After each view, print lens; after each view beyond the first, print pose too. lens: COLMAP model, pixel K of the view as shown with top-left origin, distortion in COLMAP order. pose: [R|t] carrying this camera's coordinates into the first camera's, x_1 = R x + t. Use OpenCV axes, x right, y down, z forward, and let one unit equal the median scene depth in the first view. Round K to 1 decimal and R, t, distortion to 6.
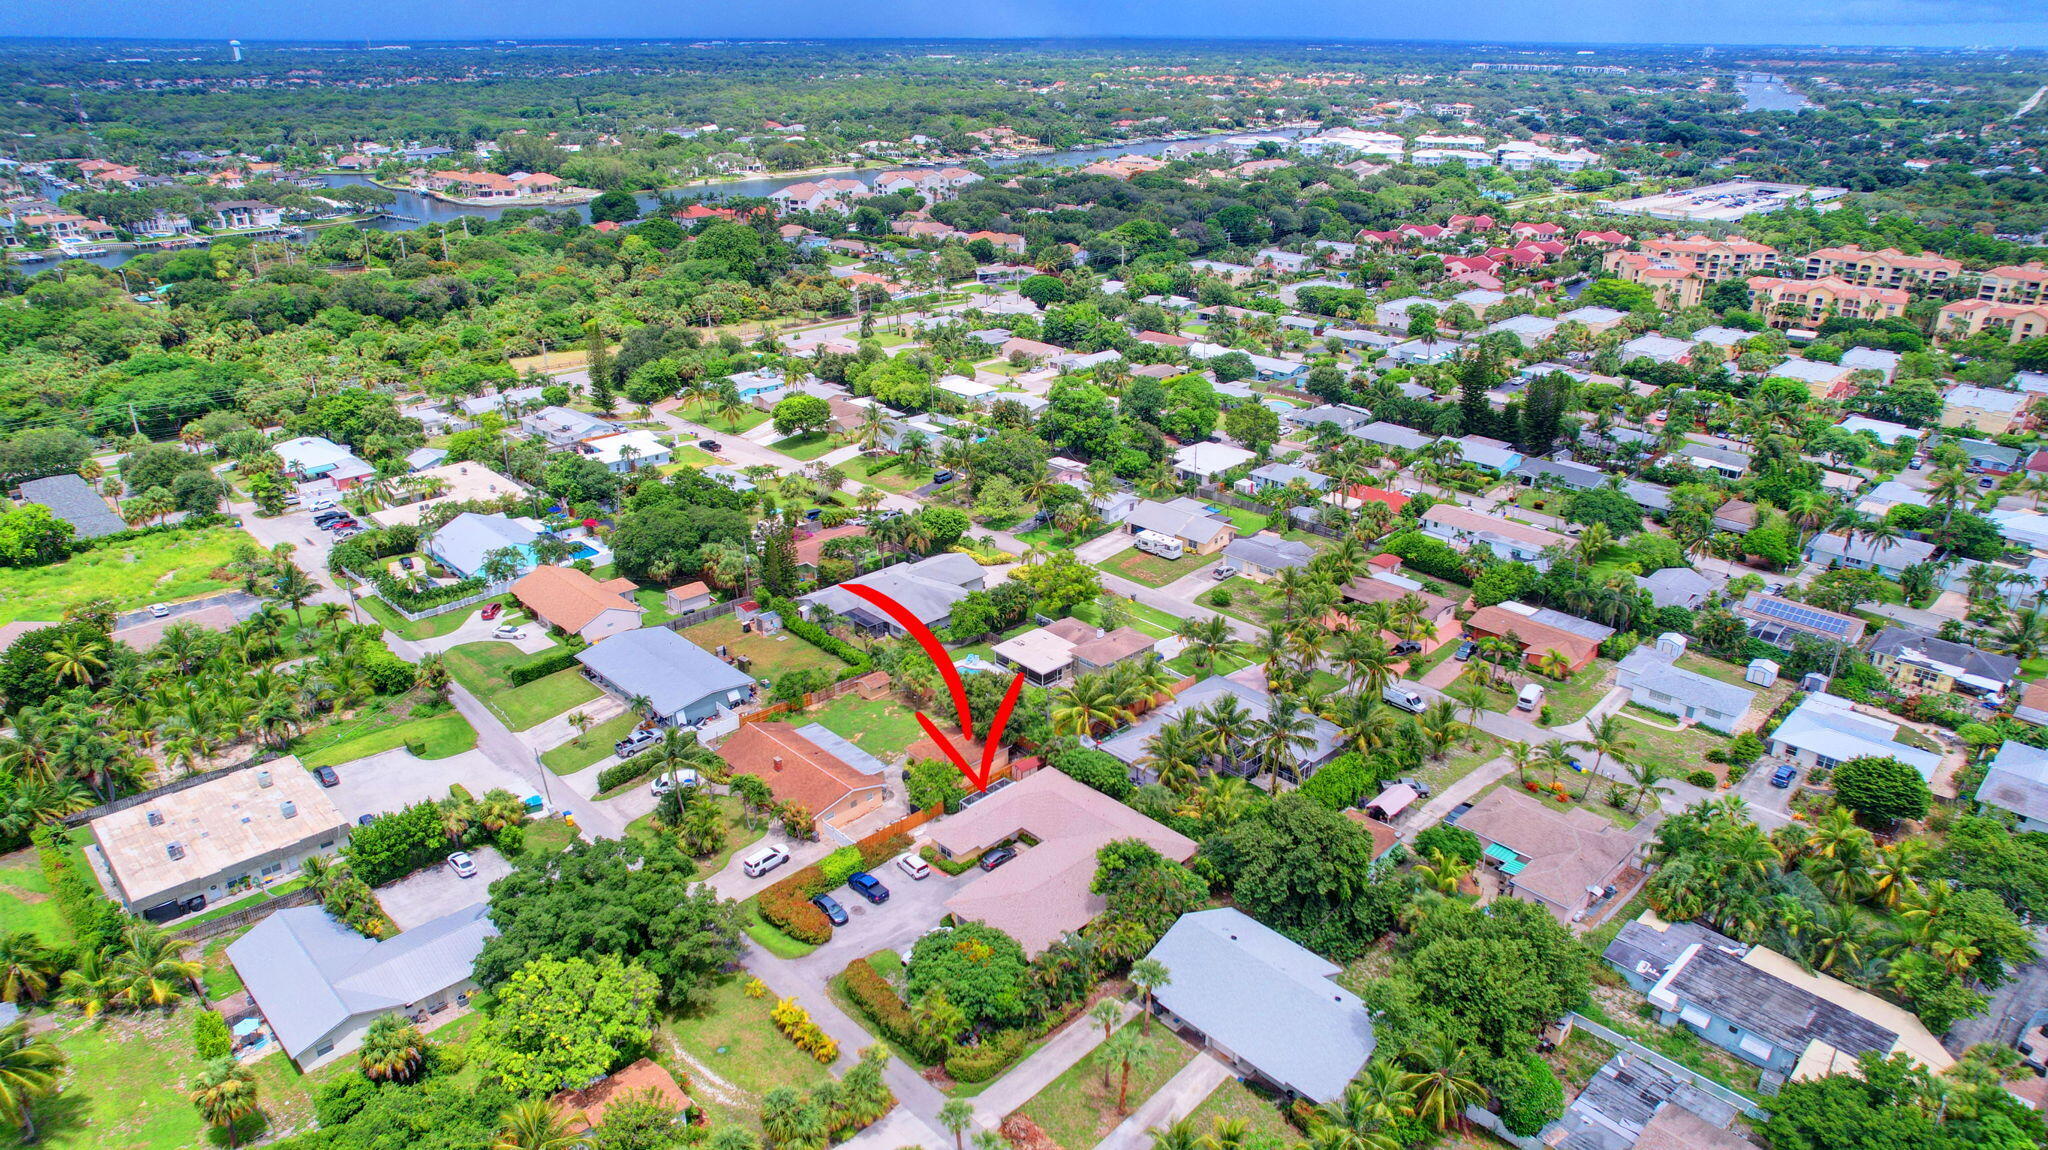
lens RADIAL K [[1302.6, 0, 1024.0], [0, 1302.6, 575.0], [0, 0, 1]] dist [-0.070225, 0.053126]
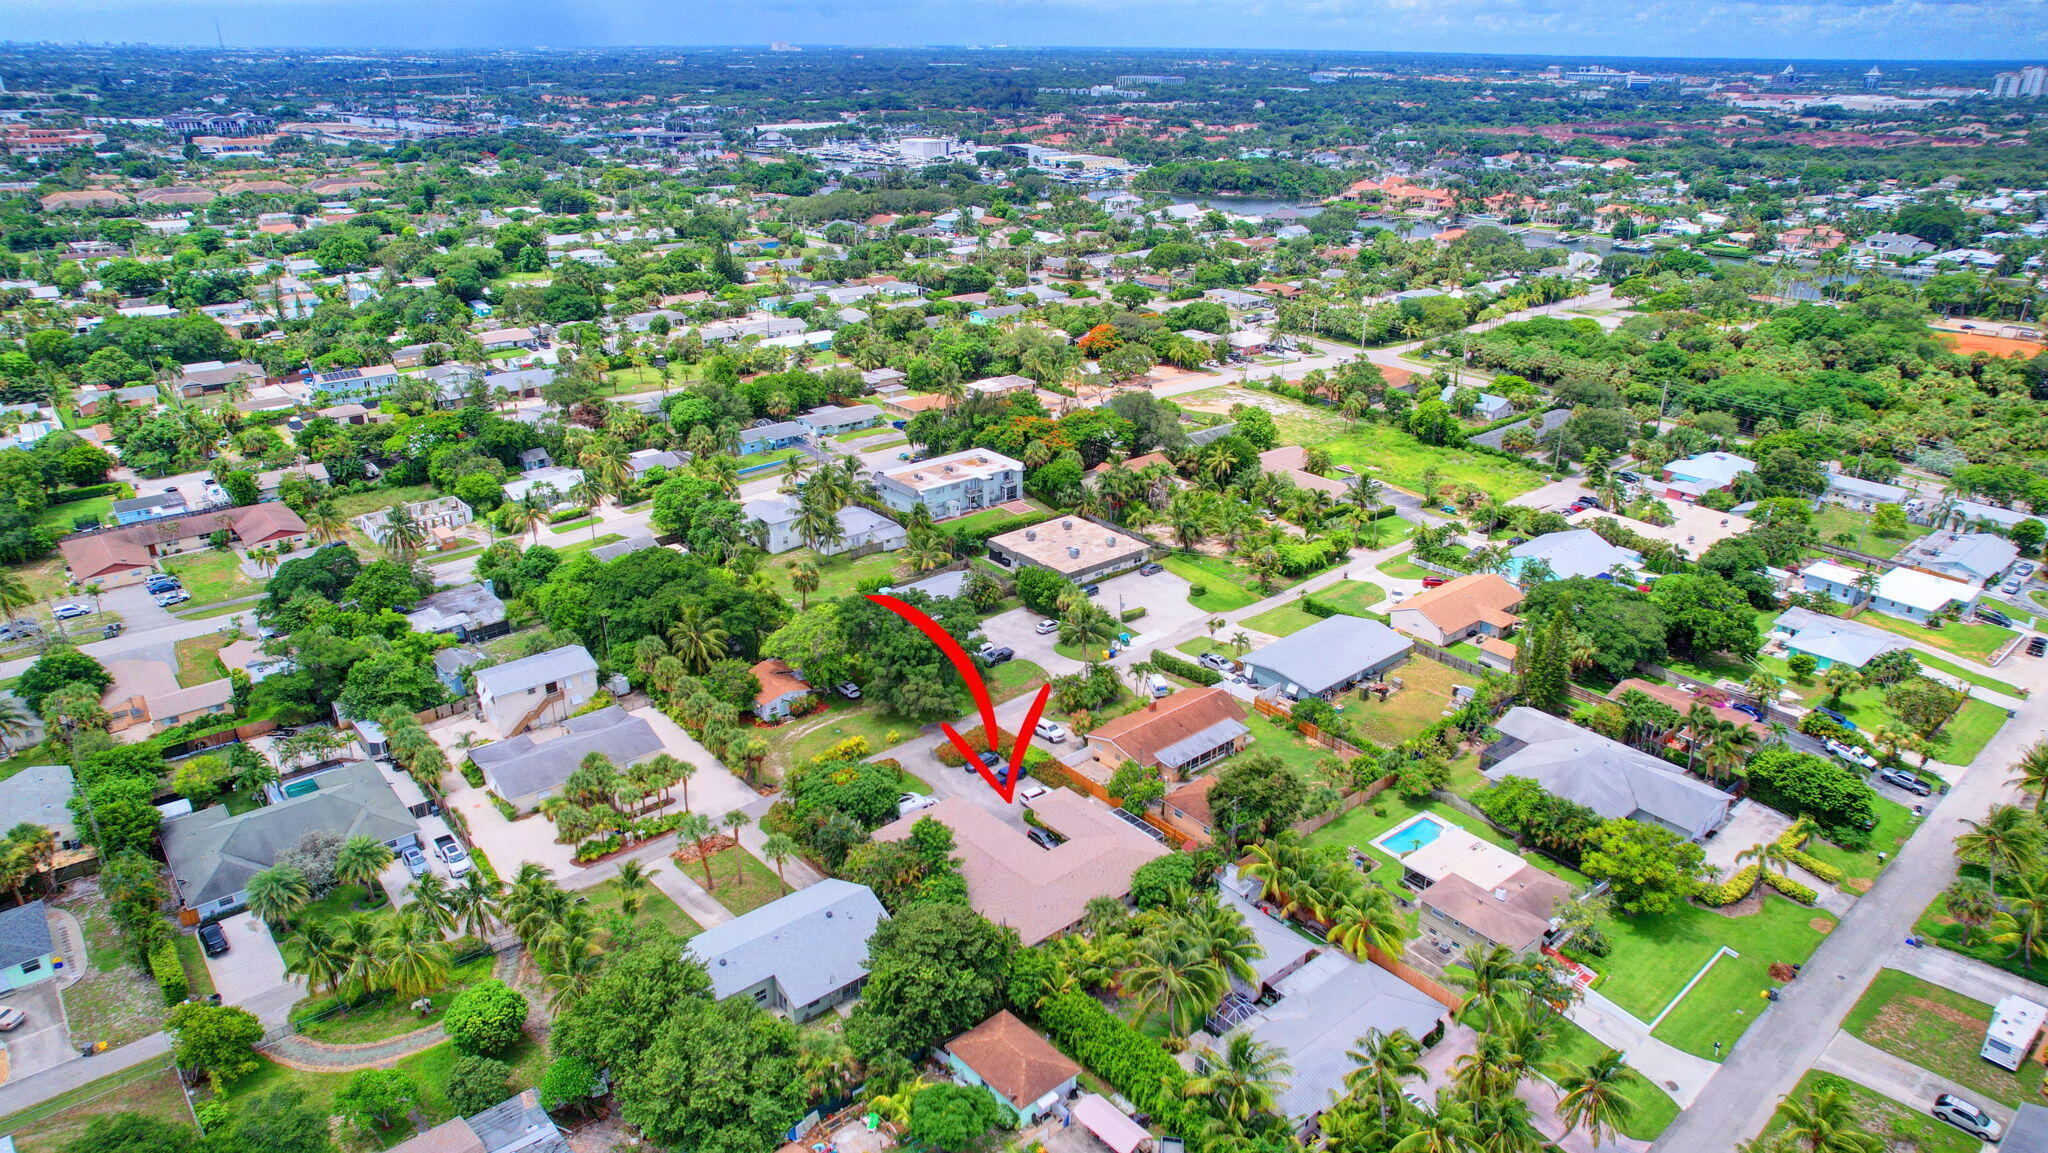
lens RADIAL K [[1302.6, 0, 1024.0], [0, 1302.6, 576.5], [0, 0, 1]] dist [-0.070225, 0.053126]
pose [[-0.063205, 0.385205, -0.920664, 0.748274], [-0.390543, 0.839394, 0.378013, -0.305846], [0.918412, 0.383451, 0.097385, 0.657859]]
